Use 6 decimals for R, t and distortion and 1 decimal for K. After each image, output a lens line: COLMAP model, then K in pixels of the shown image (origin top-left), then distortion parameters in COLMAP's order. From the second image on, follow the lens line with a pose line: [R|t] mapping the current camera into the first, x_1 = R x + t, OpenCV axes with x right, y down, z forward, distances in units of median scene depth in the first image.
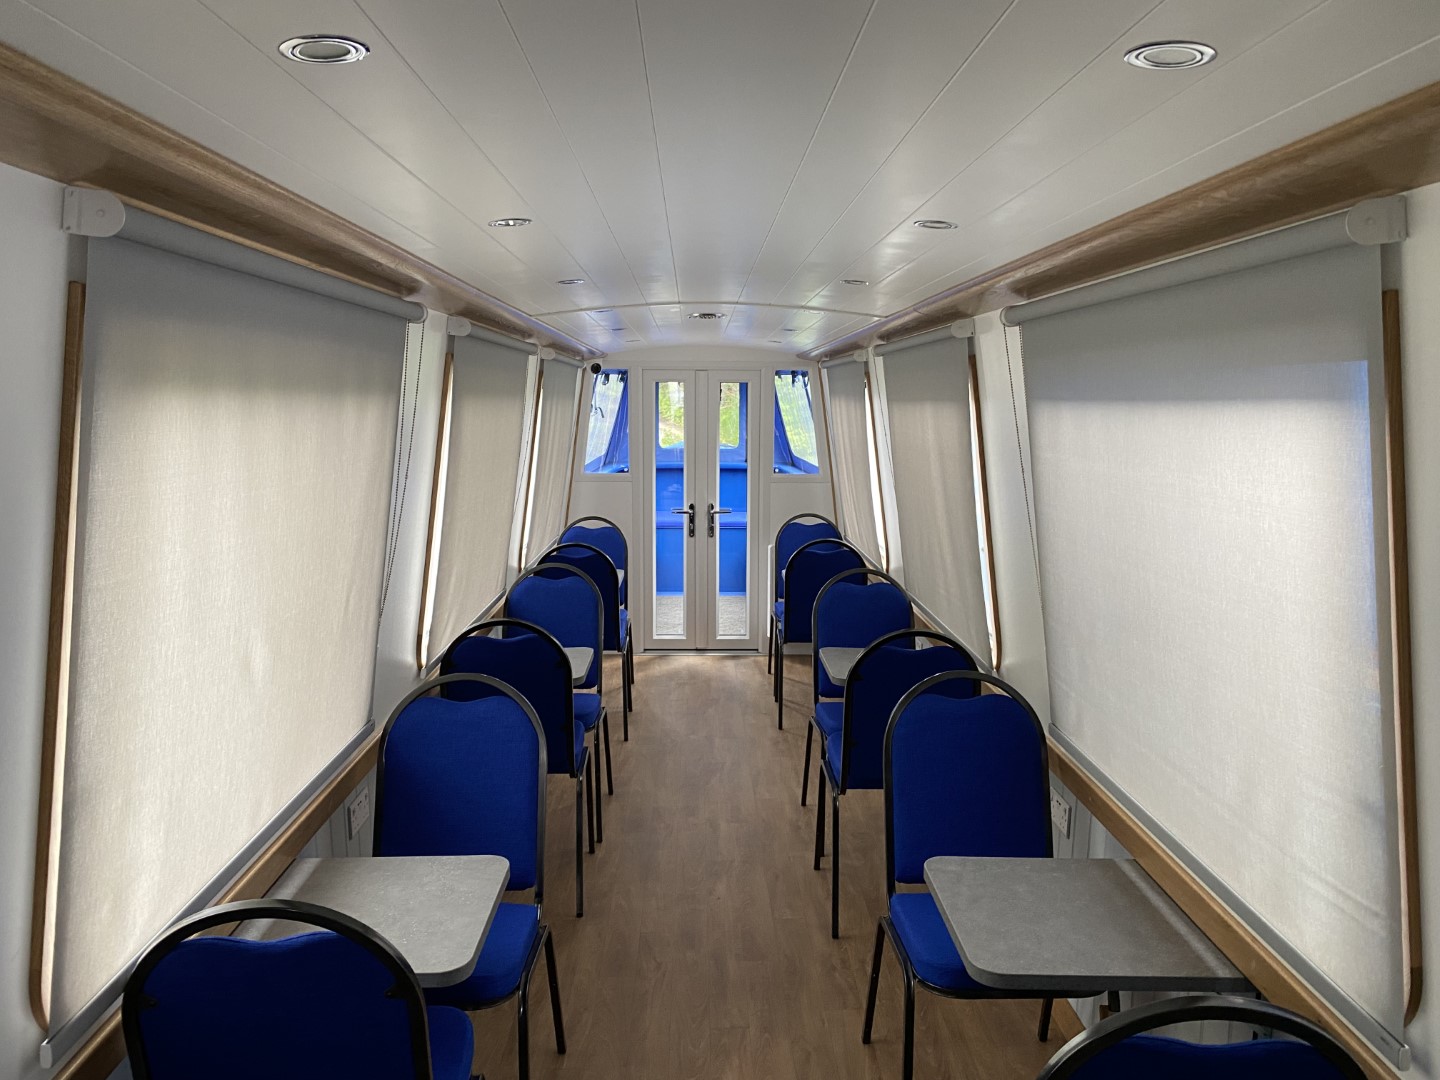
lens RADIAL K [[1086.9, 0, 718.7], [0, 1086.9, 561.3], [0, 0, 1]] dist [0.208313, -0.360926]
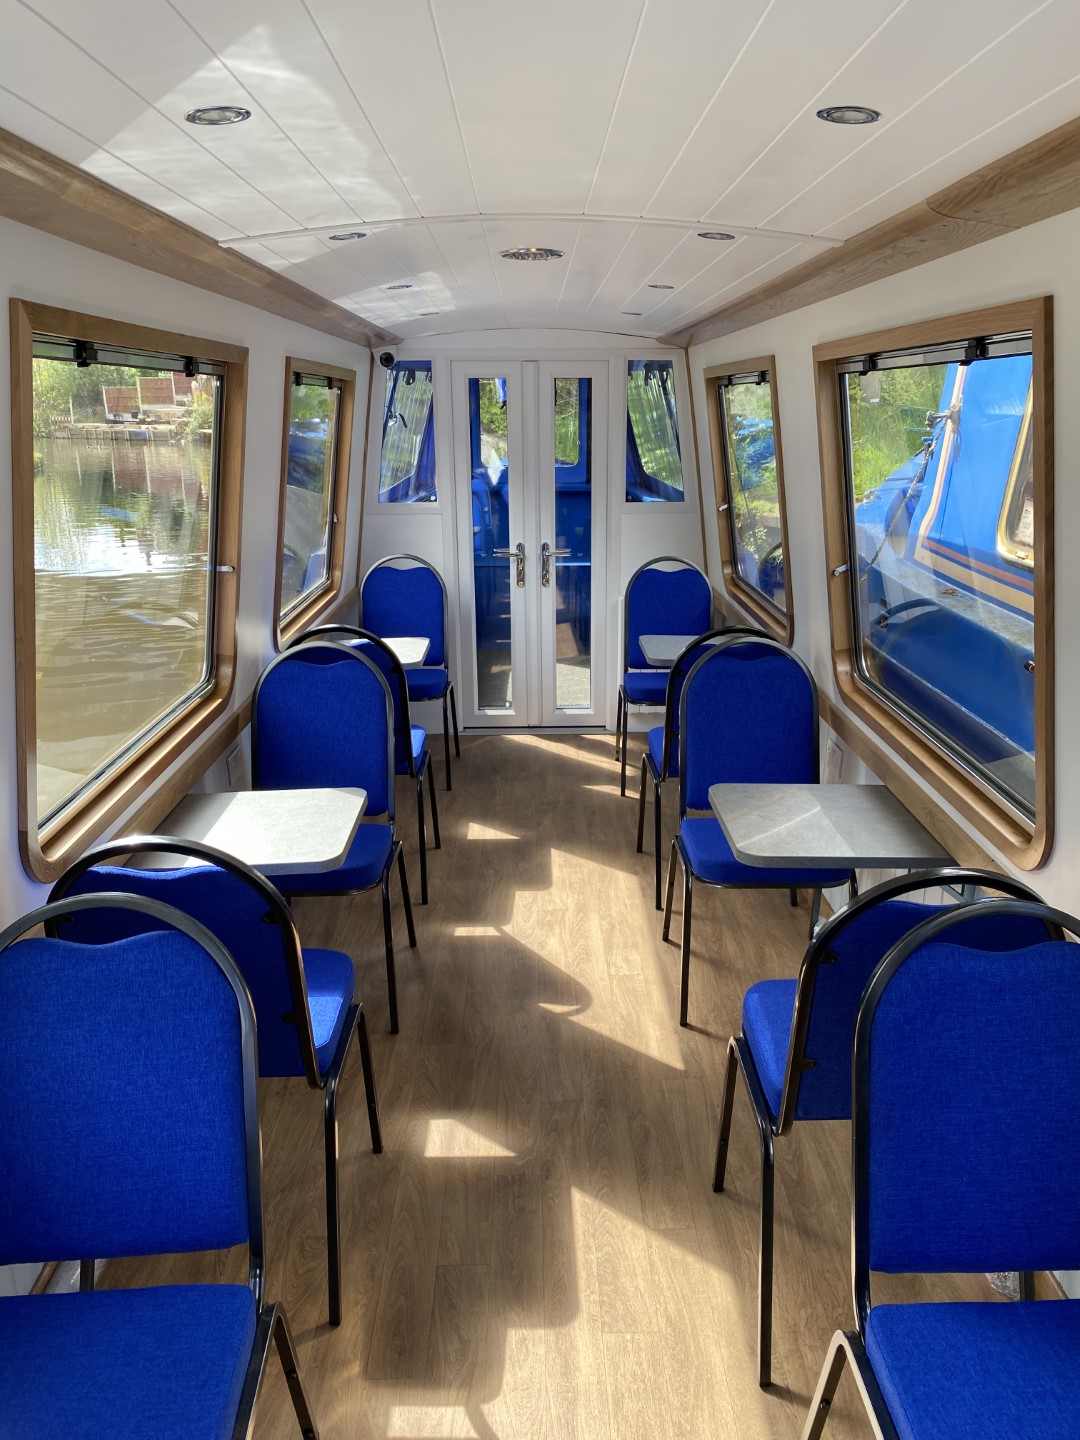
lens RADIAL K [[1086.9, 0, 538.5], [0, 1086.9, 688.0], [0, 0, 1]] dist [0.208313, -0.360926]
pose [[0.999942, 0.003931, -0.010039, -0.002978], [-0.002867, 0.994585, 0.103886, -0.028925], [0.010393, -0.103851, 0.994539, 0.199606]]
